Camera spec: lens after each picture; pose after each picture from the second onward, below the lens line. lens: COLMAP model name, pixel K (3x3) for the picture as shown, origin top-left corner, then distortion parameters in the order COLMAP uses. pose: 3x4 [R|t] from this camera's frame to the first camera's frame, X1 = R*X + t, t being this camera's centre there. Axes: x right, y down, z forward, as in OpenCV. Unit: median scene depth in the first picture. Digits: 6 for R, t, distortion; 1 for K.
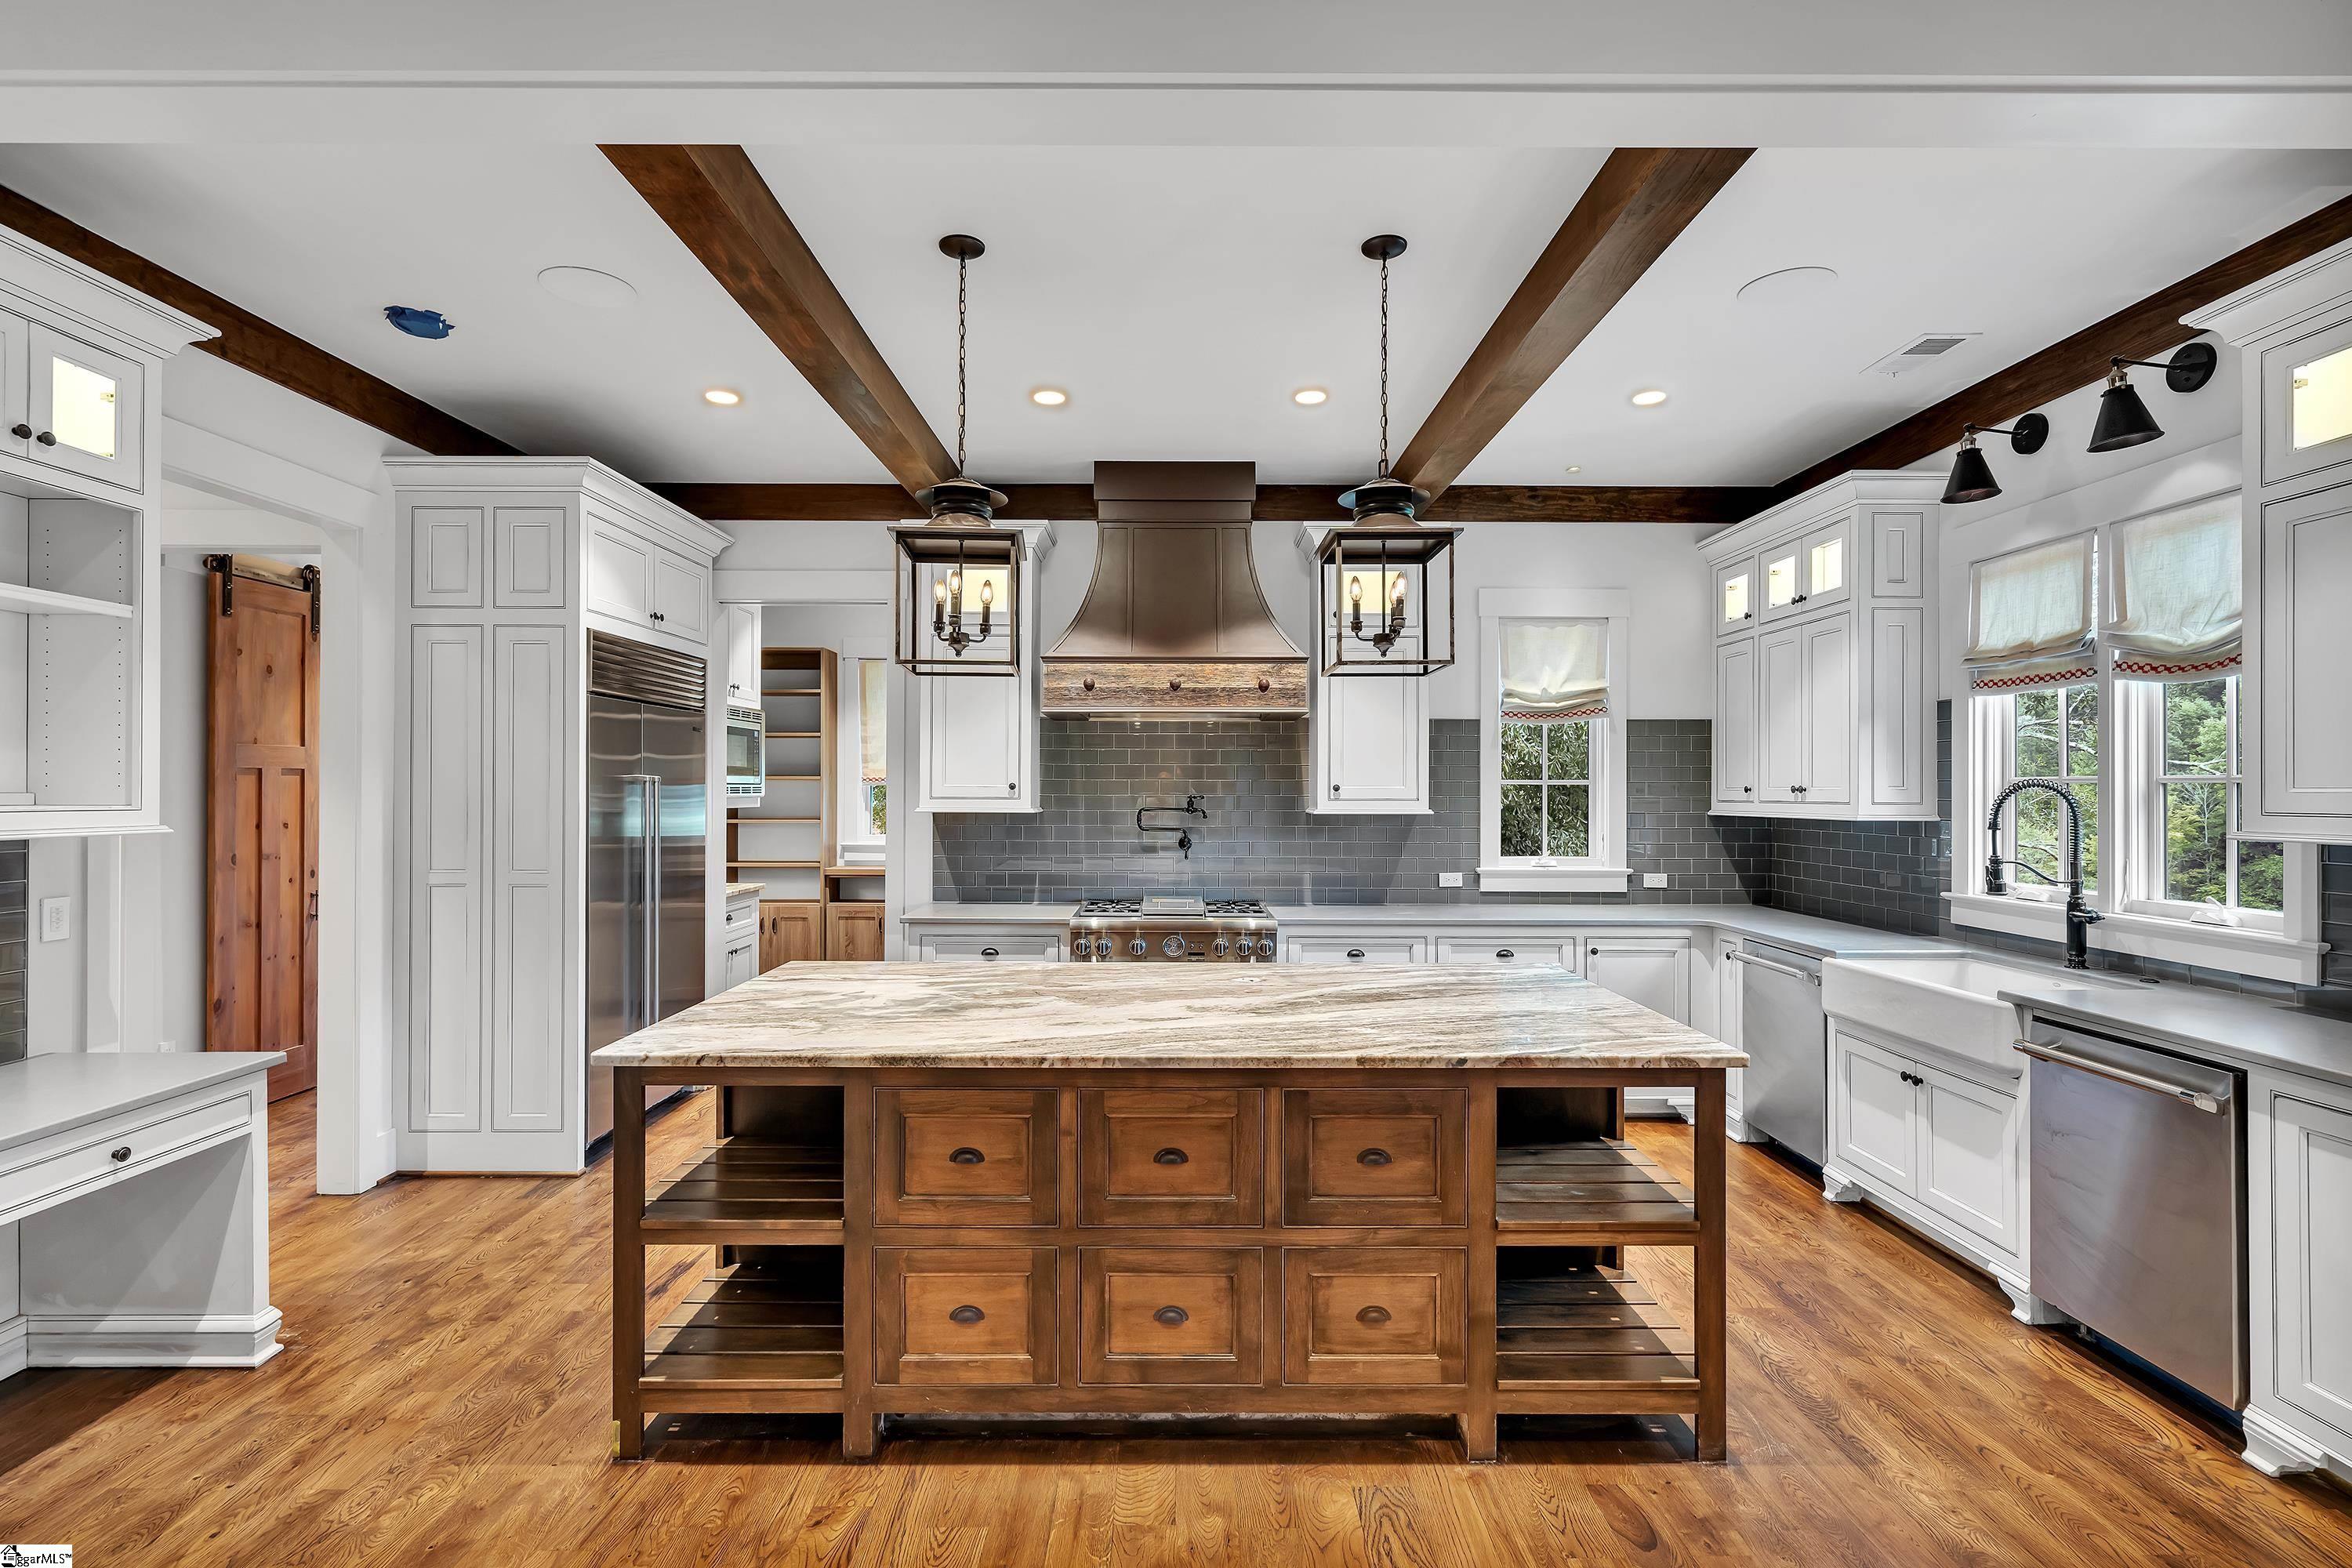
lens RADIAL K [[1096.6, 0, 1165.4], [0, 1096.6, 789.7], [0, 0, 1]] dist [0.000369, 0.000474]
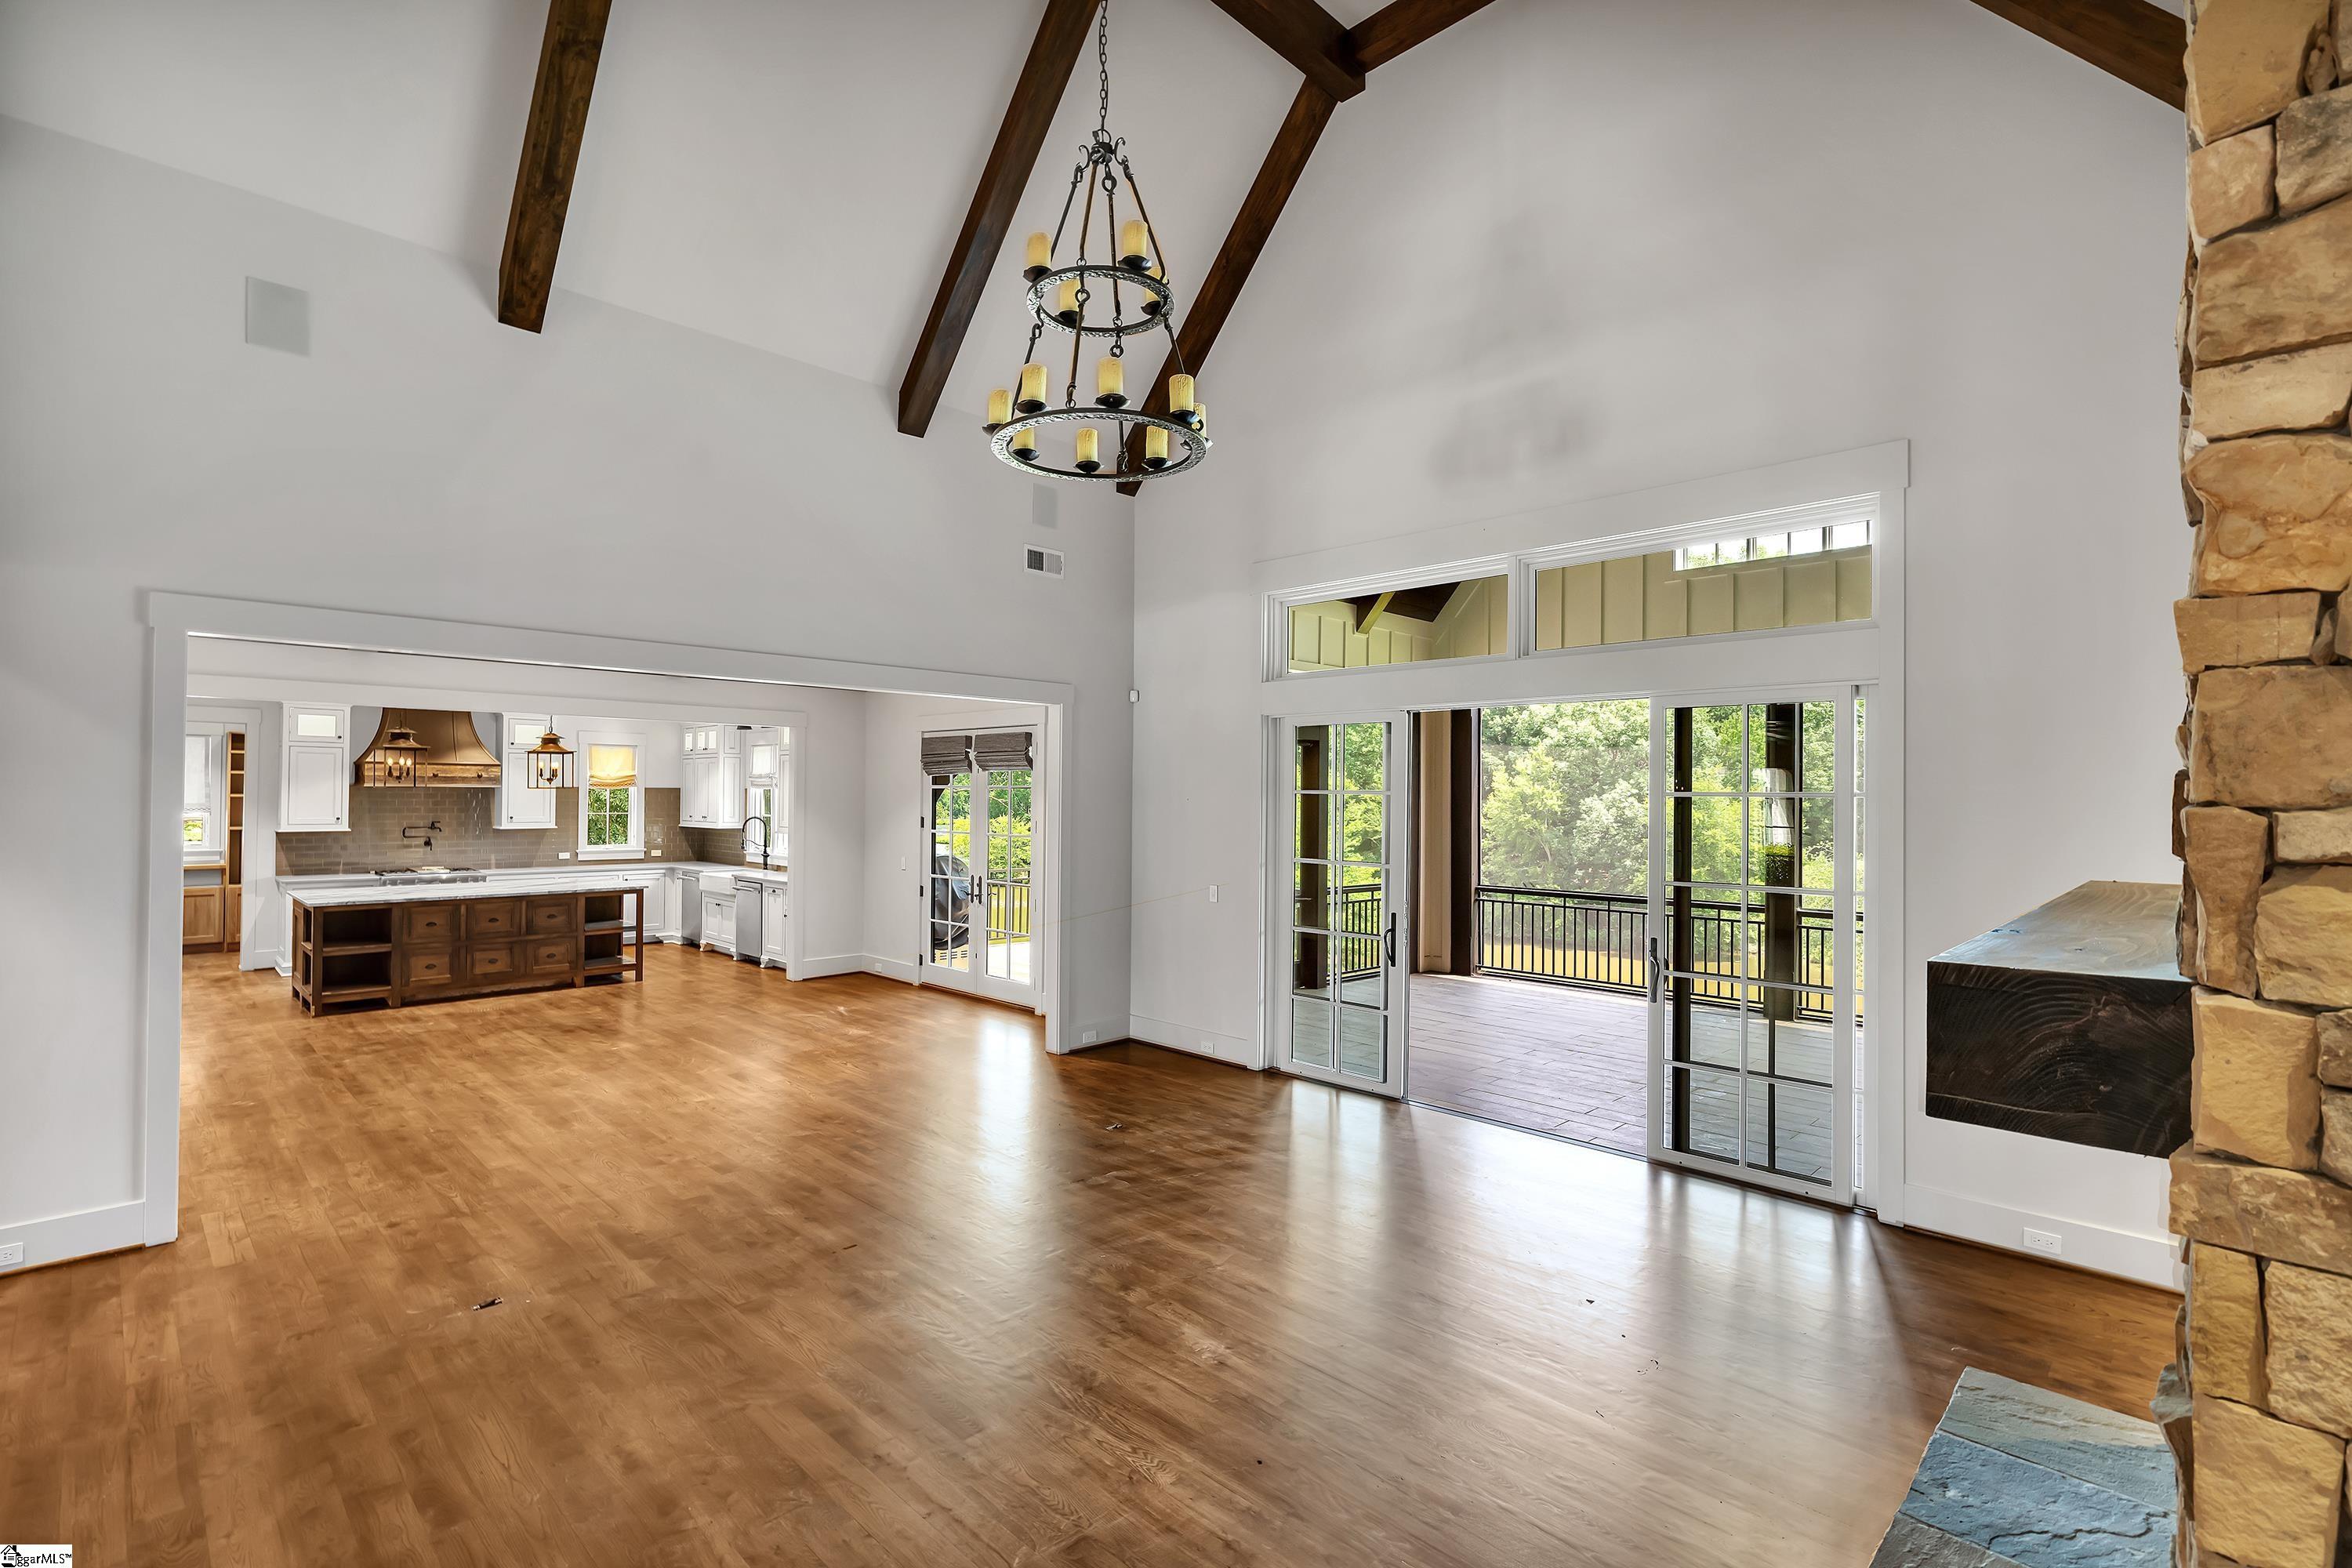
lens RADIAL K [[1079.0, 0, 1176.0], [0, 1079.0, 784.0], [0, 0, 1]] dist [-0.000216, 0.000182]
pose [[0.701287, 0.010916, 0.712795, -0.722946], [-0.007344, 0.999940, -0.008089, -0.095626], [-0.712841, 0.000438, 0.701326, -2.392594]]
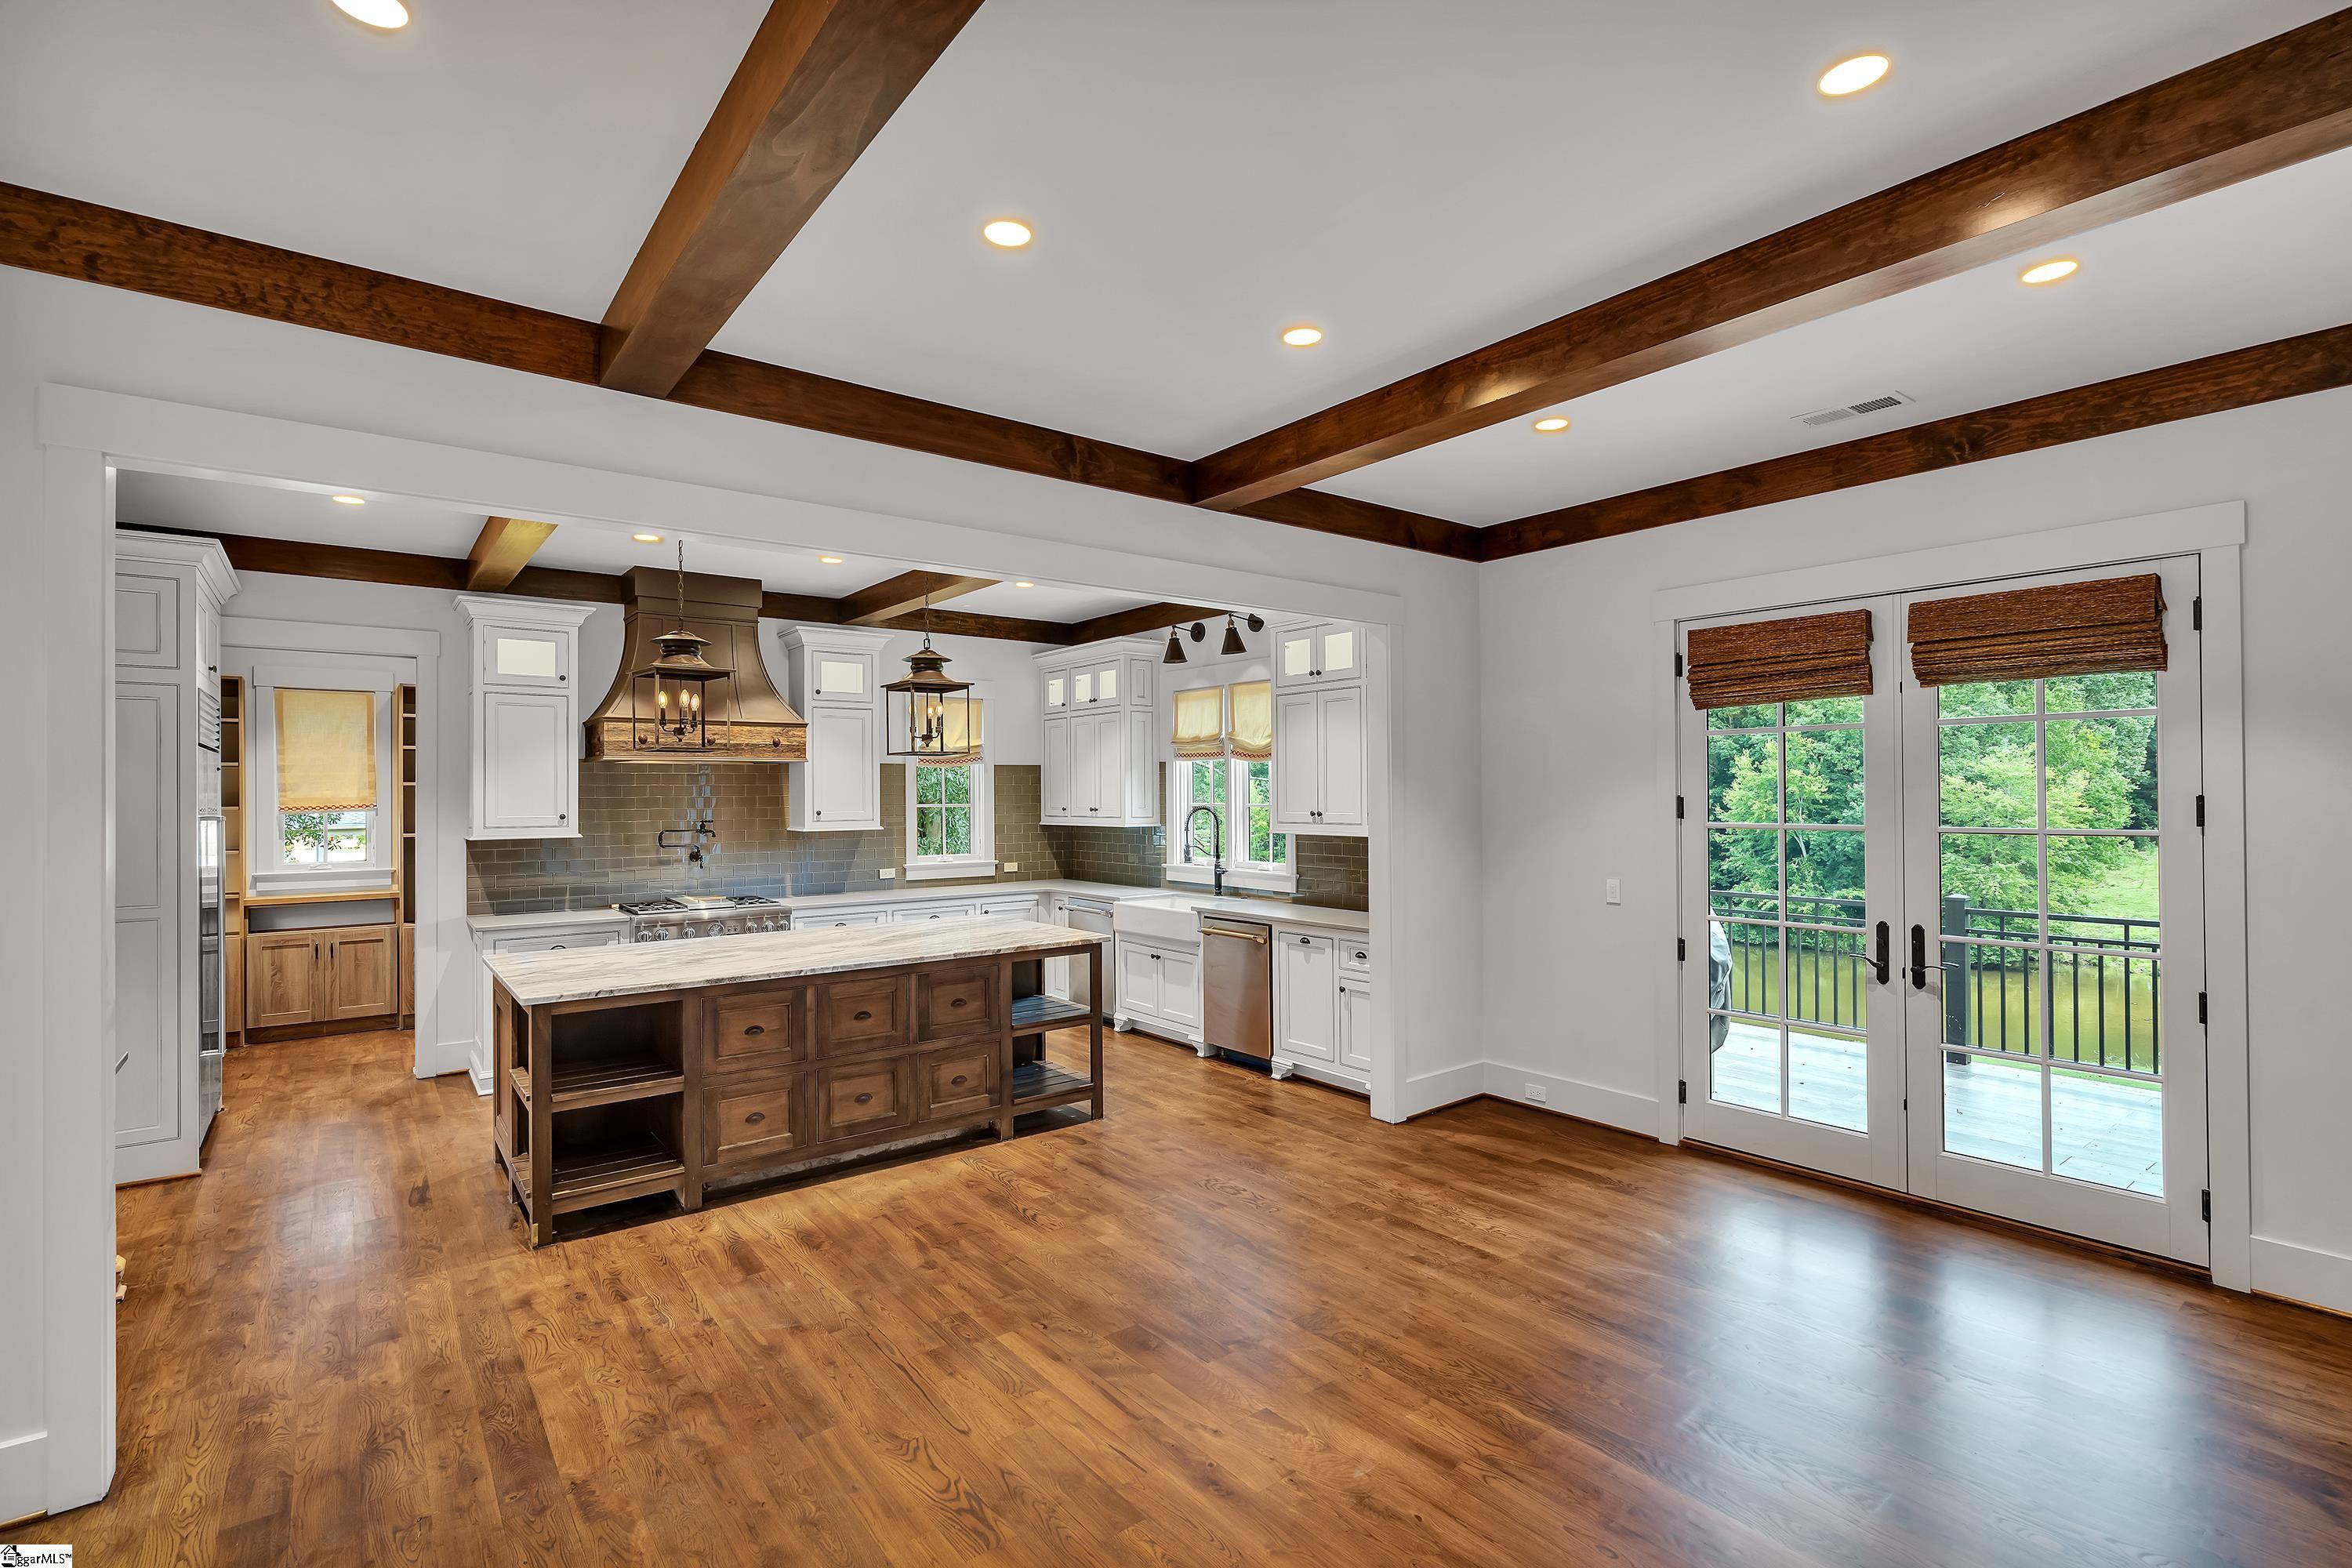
lens RADIAL K [[1092.7, 0, 1176.0], [0, 1092.7, 784.0], [0, 0, 1]] dist [-0.000552, 0.000154]
pose [[0.788041, -0.003346, 0.615614, -0.519385], [0.008646, 0.999947, -0.005632, -0.039955], [-0.615562, 0.009761, 0.788028, -0.599334]]
